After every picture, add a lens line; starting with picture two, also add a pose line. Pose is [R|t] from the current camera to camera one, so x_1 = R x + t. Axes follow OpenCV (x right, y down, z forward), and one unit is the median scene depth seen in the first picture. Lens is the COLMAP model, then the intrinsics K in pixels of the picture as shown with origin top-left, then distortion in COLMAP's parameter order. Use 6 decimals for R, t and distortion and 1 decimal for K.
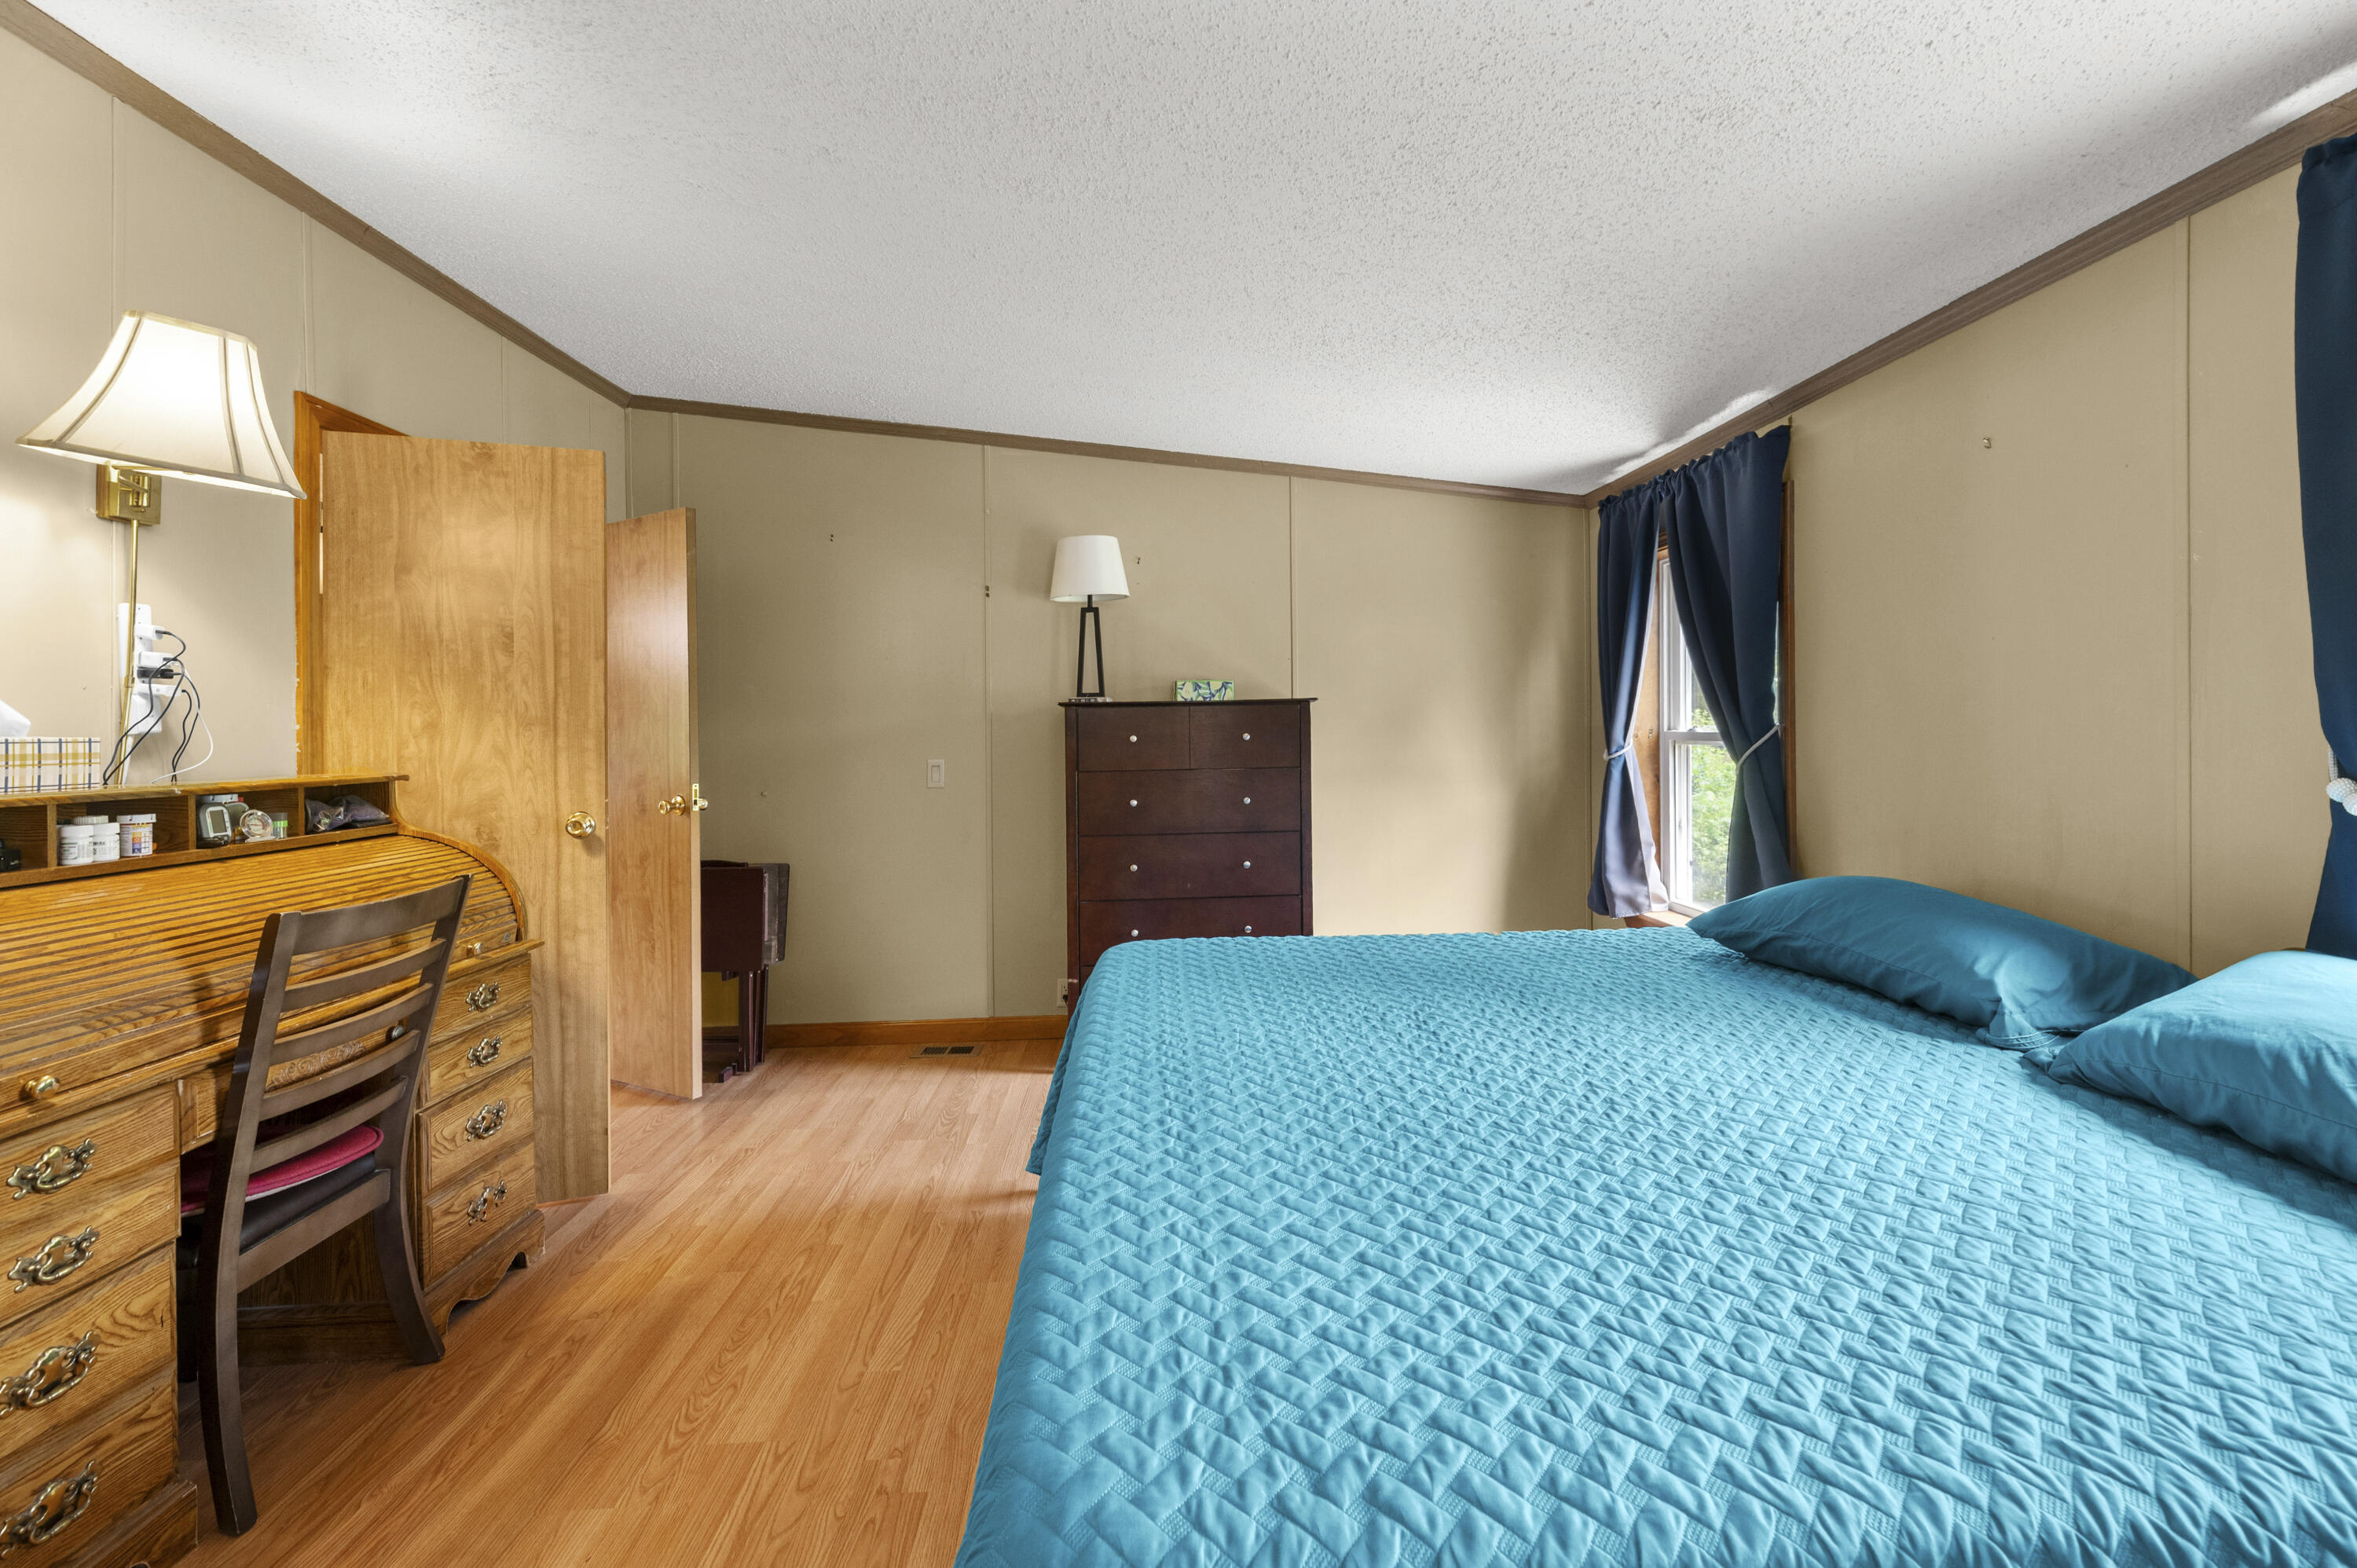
lens RADIAL K [[967.1, 0, 1189.1], [0, 967.1, 734.0], [0, 0, 1]] dist [-0.000408, -0.000243]
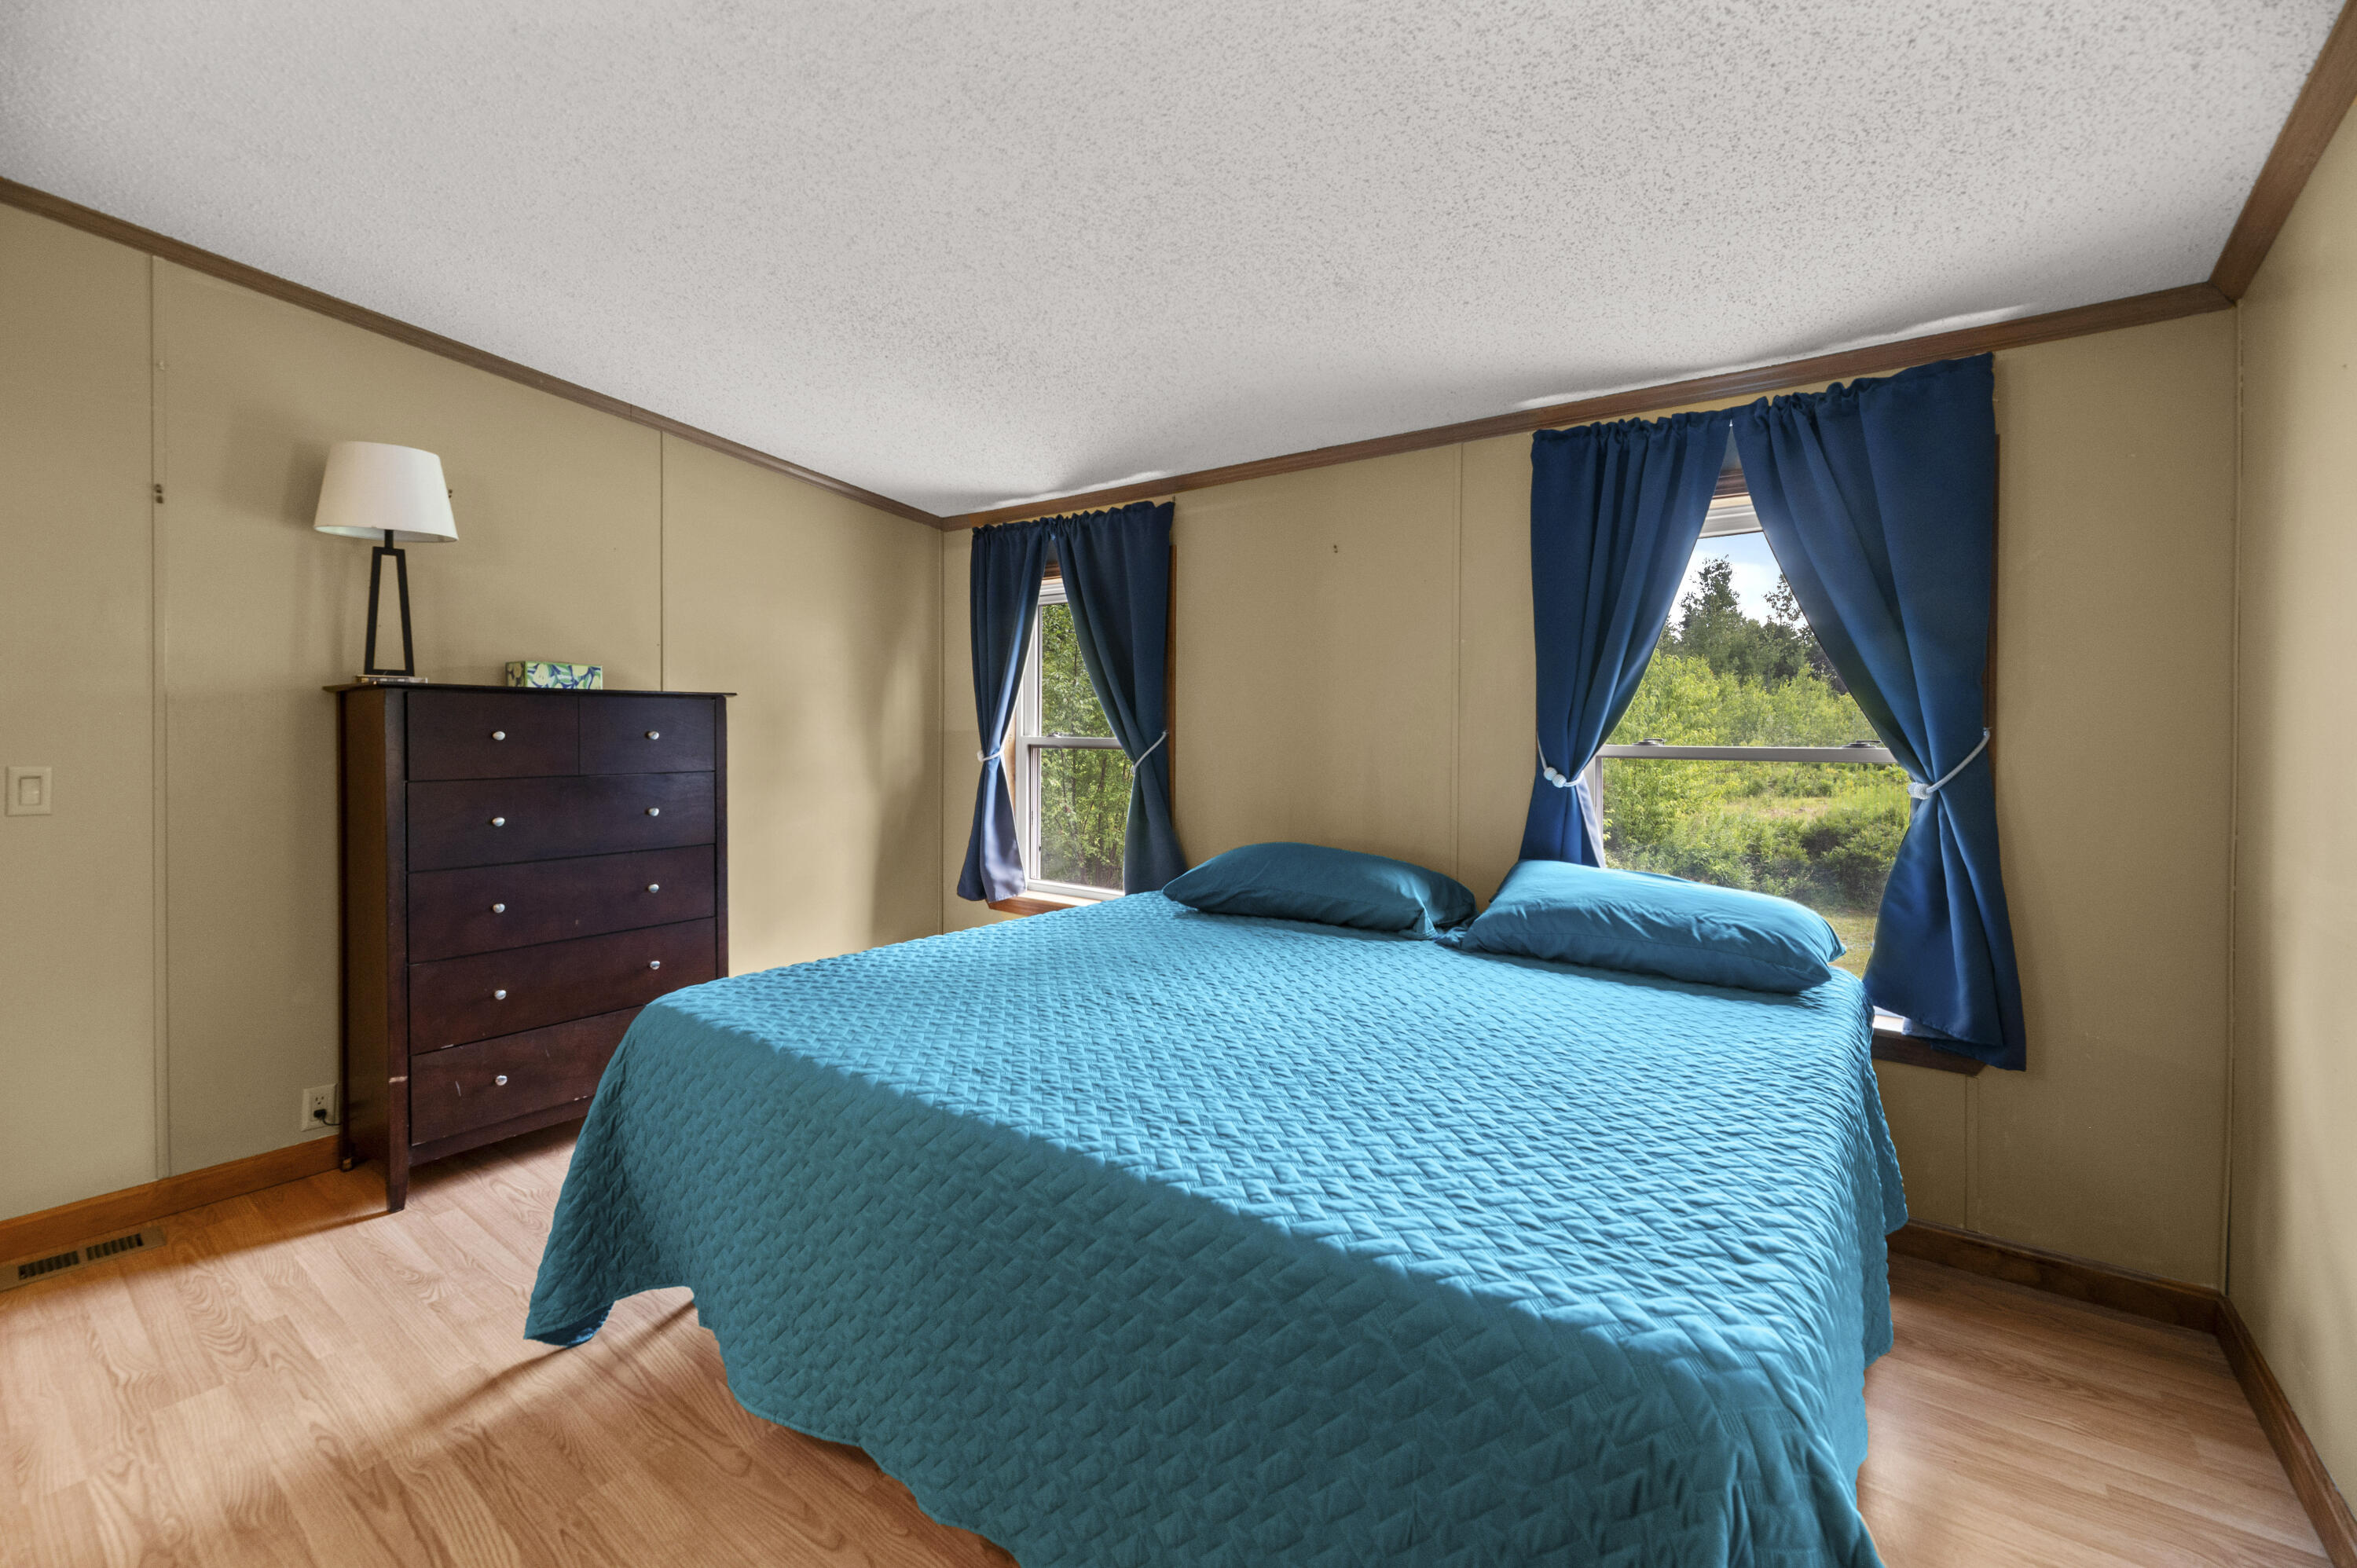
lens RADIAL K [[945.0, 0, 1173.7], [0, 945.0, 741.1], [0, 0, 1]] dist [-0.001850, -0.000146]
pose [[0.657734, 0.011320, 0.753165, -0.262707], [-0.014636, 0.999890, -0.002247, 0.003164], [-0.753108, -0.009545, 0.657828, 0.125666]]
